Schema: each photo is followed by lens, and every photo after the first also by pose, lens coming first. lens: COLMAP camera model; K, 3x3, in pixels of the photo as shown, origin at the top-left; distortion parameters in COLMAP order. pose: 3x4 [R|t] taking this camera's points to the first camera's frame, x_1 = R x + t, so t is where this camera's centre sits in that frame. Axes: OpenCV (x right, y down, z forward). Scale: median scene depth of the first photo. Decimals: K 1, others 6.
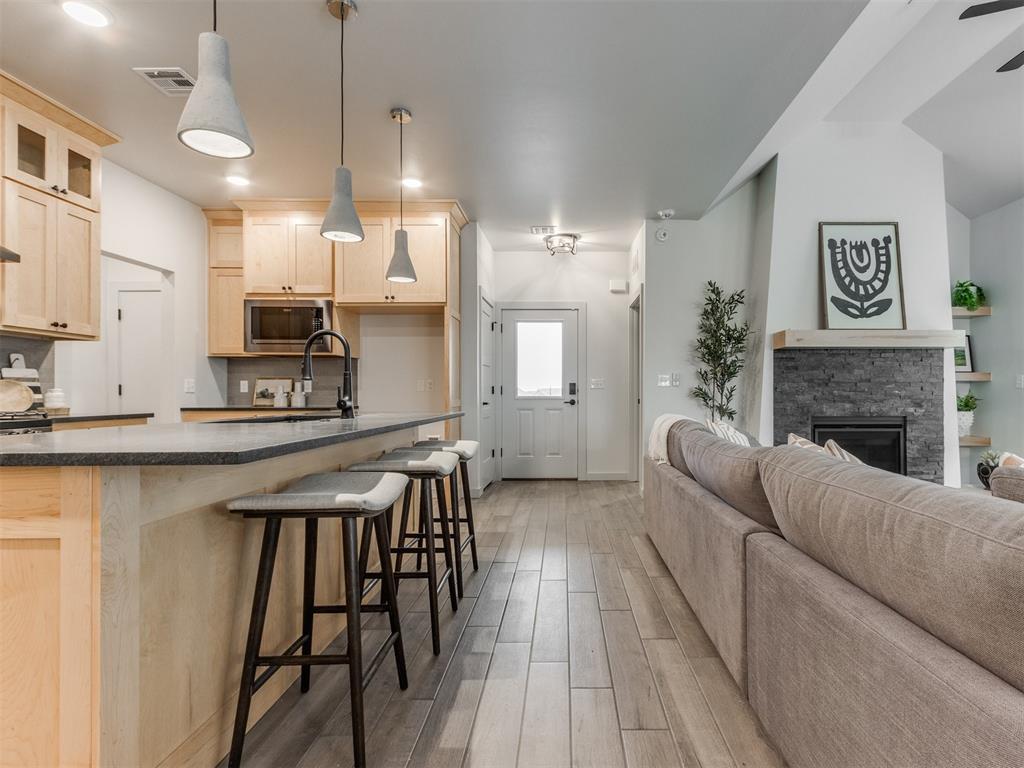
lens RADIAL K [[522.7, 0, 563.9], [0, 522.7, 393.2], [0, 0, 1]] dist [0.002268, -0.000348]
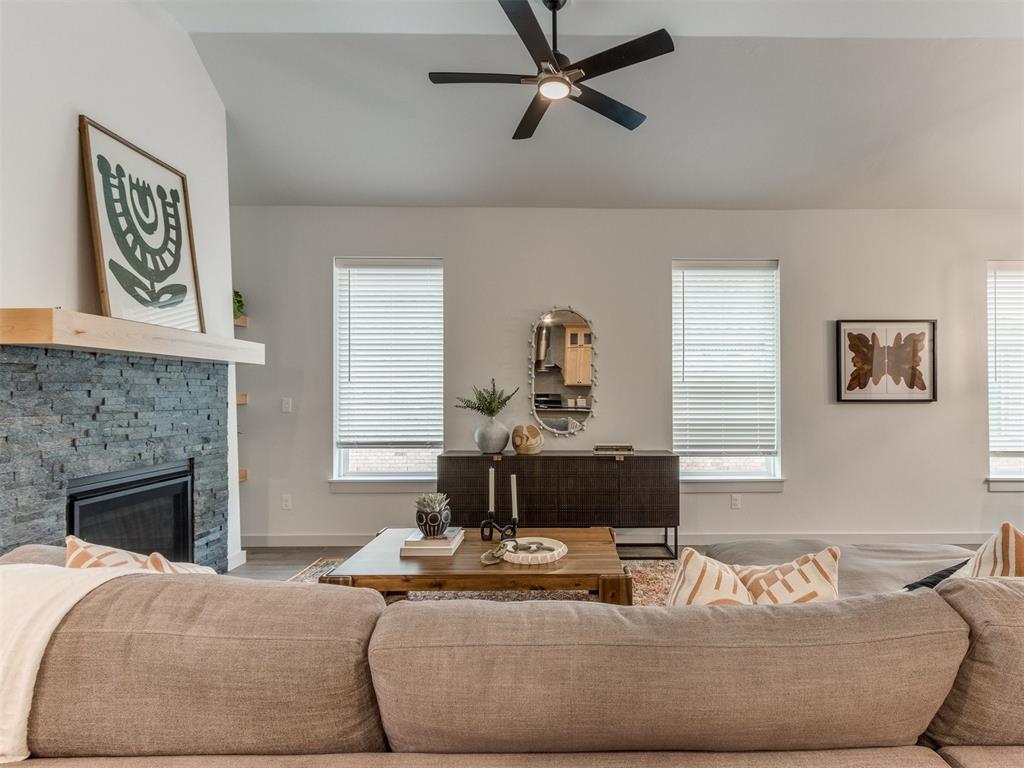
lens RADIAL K [[529.8, 0, 569.7], [0, 529.8, 390.6], [0, 0, 1]] dist [0.000342, -0.000628]
pose [[-0.015903, 0.005123, 0.999860, -0.061257], [0.002584, 0.999984, -0.005083, -0.040509], [-0.999870, 0.002503, -0.015916, 0.511460]]
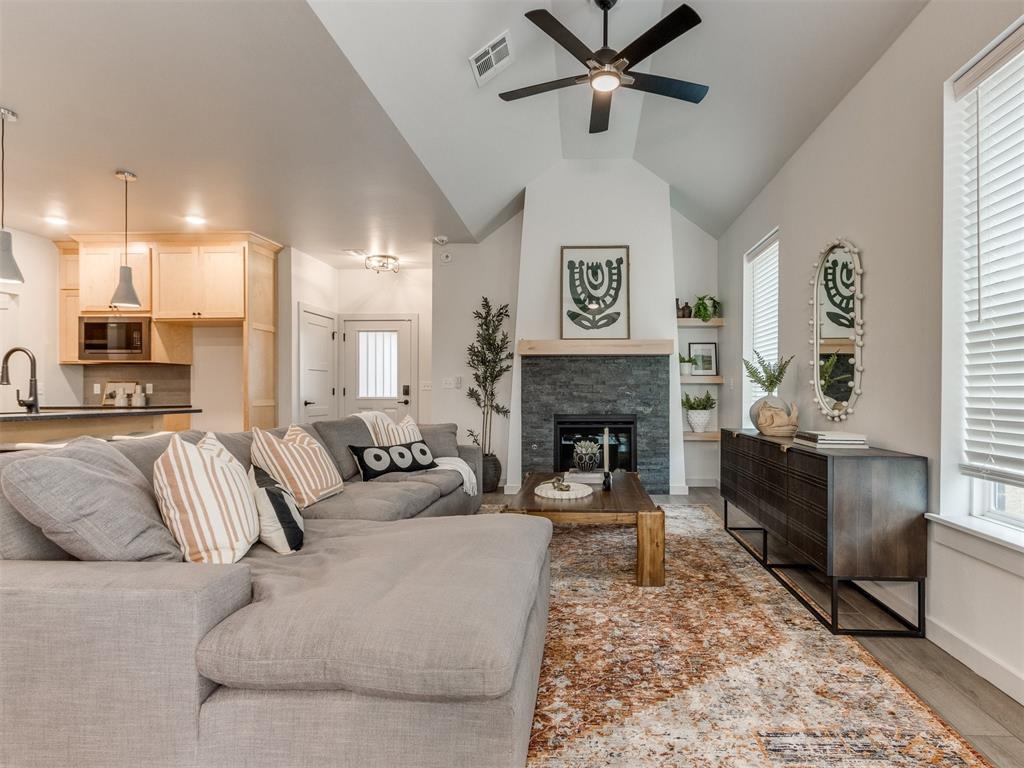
lens RADIAL K [[522.7, 0, 558.0], [0, 522.7, 393.2], [0, 0, 1]] dist [0.002268, -0.000348]
pose [[0.999163, -0.000519, -0.040903, 0.531118], [0.000385, 0.999995, -0.003273, 0.001550], [0.040905, 0.003255, 0.999158, -0.154115]]
